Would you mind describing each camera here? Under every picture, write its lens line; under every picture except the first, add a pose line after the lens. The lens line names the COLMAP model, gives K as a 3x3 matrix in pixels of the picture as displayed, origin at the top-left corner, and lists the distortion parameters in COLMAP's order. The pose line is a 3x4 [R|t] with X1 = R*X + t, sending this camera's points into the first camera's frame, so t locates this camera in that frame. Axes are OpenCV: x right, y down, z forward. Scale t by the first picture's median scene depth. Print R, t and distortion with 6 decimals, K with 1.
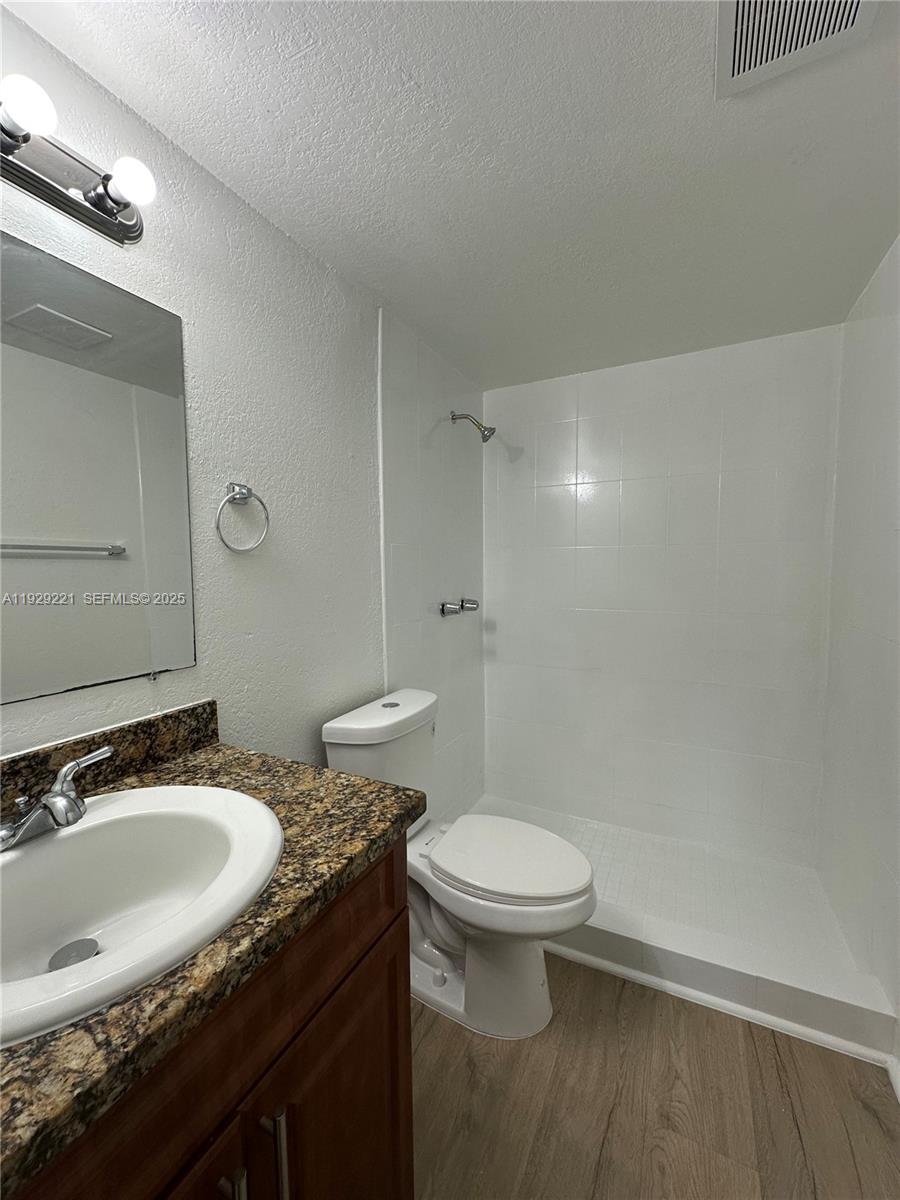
lens RADIAL K [[478.0, 0, 450.1], [0, 478.0, 598.4], [0, 0, 1]] dist [-0.002846, 0.000766]
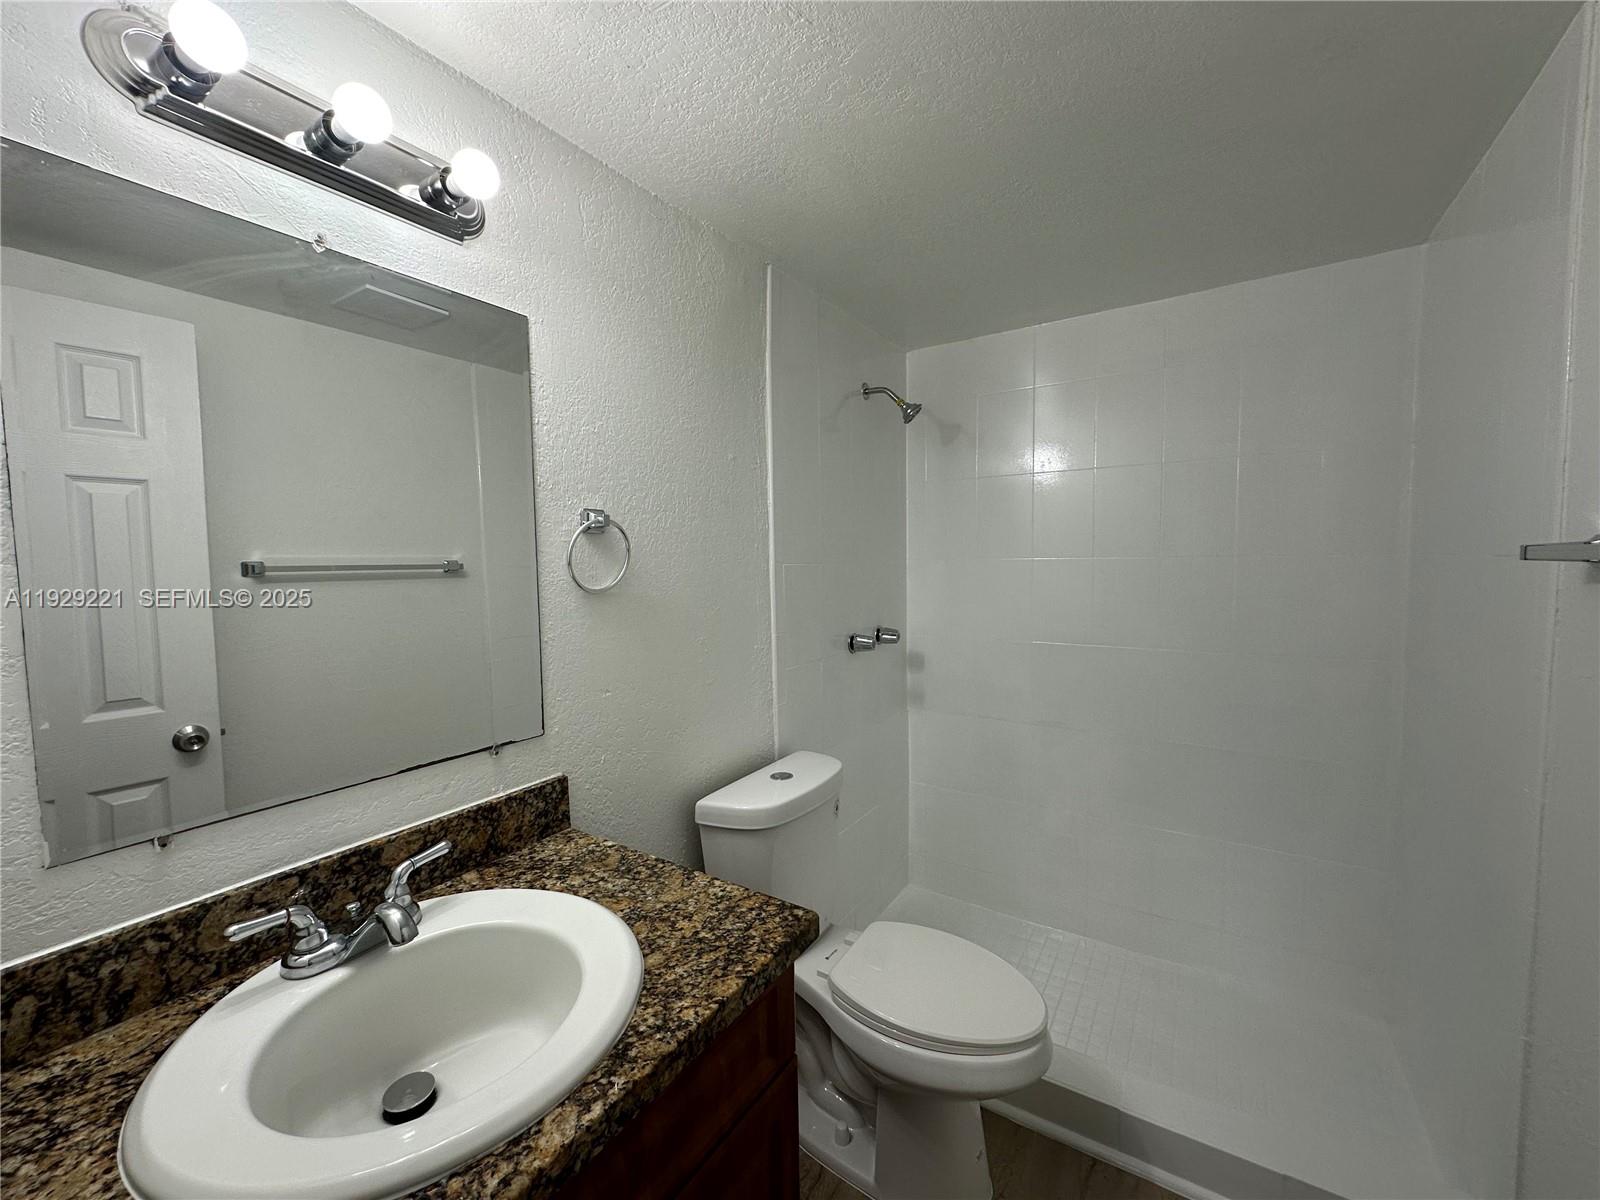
lens RADIAL K [[637.3, 0, 798.9], [0, 637.3, 599.4], [0, 0, 1]] dist [-0.002846, 0.000766]
pose [[0.993879, -0.000107, -0.110477, 0.030699], [-0.000237, 0.999995, -0.003108, -0.101980], [0.110477, 0.003115, 0.993874, -0.051932]]
